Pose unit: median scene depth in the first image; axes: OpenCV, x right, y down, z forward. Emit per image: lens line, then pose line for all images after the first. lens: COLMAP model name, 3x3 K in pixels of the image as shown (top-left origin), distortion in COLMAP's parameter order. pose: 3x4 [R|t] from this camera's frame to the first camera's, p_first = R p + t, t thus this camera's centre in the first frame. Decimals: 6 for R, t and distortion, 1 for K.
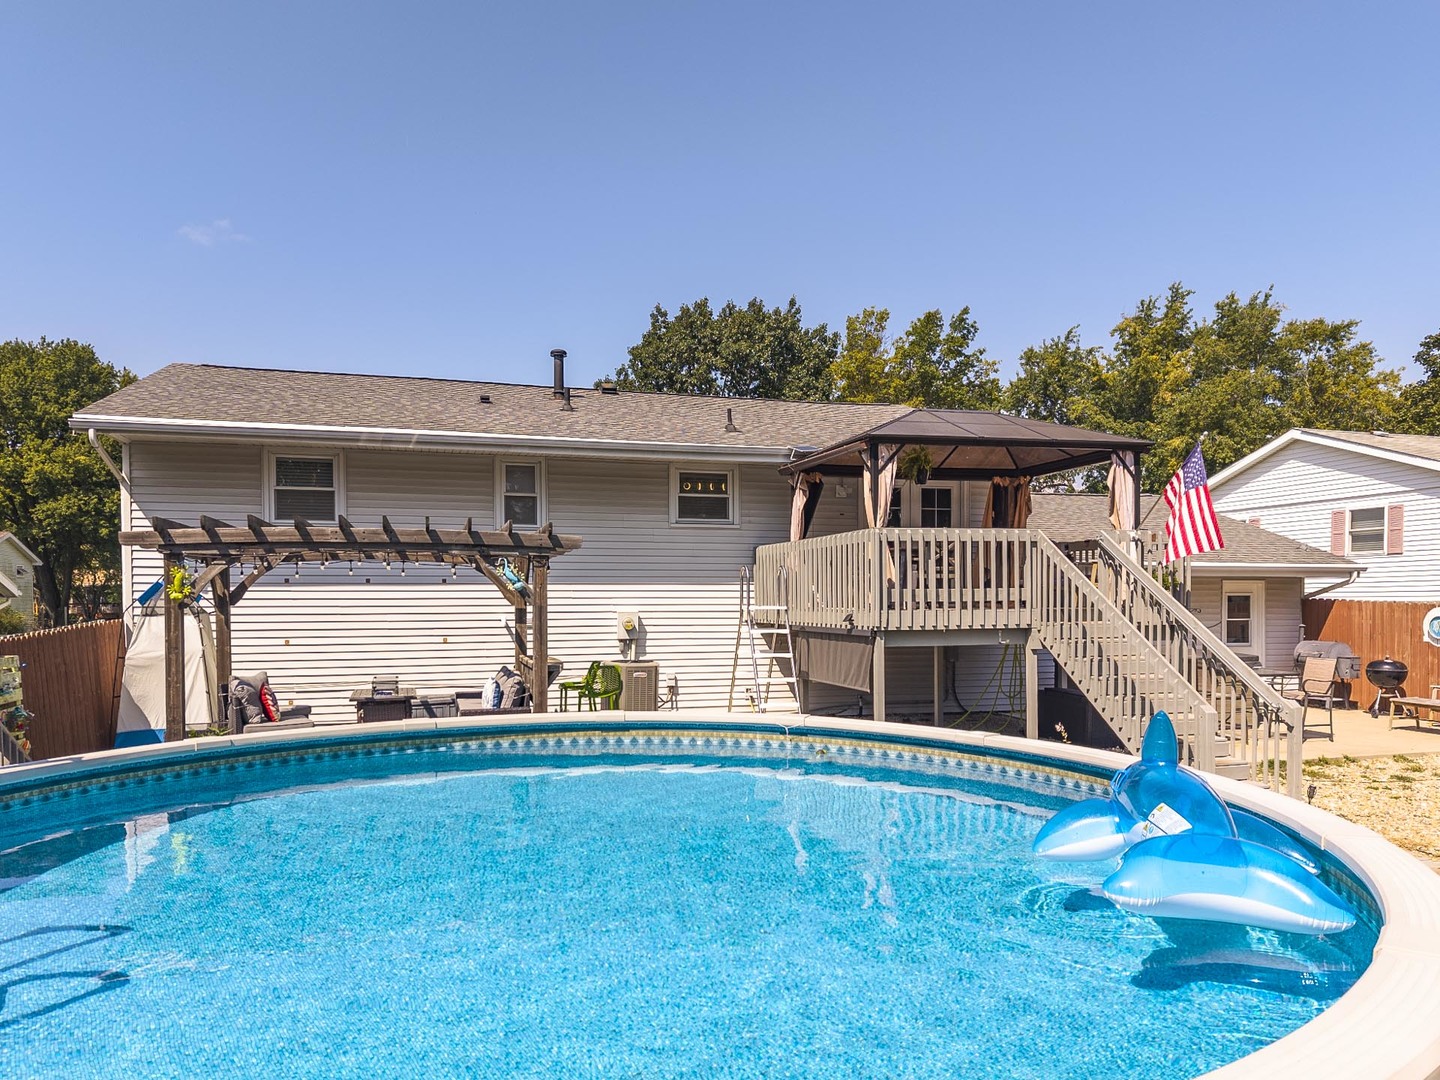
lens RADIAL K [[998.4, 0, 691.8], [0, 998.4, 625.5], [0, 0, 1]] dist [0.035807, -0.046904]
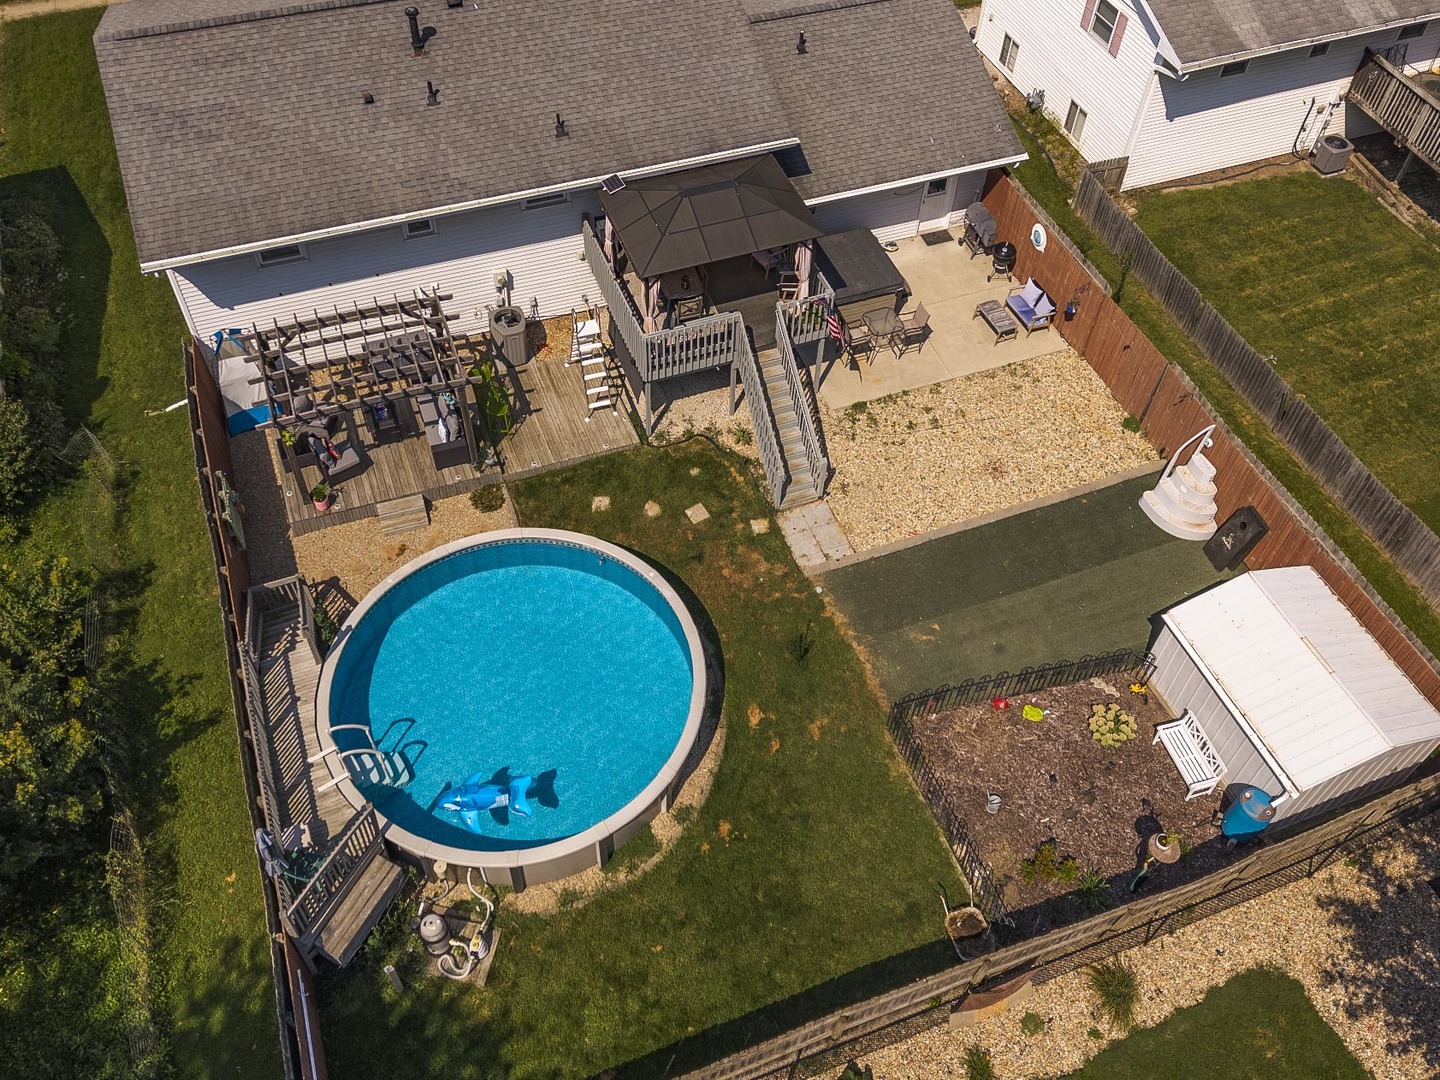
lens RADIAL K [[1156.2, 0, 700.6], [0, 1156.2, 586.5], [0, 0, 1]] dist [0.005970, 0.015285]
pose [[0.996274, -0.054792, 0.066609, 0.061147], [-0.019521, 0.608999, 0.792930, -0.721005], [-0.084011, -0.791276, 0.605660, -0.296102]]
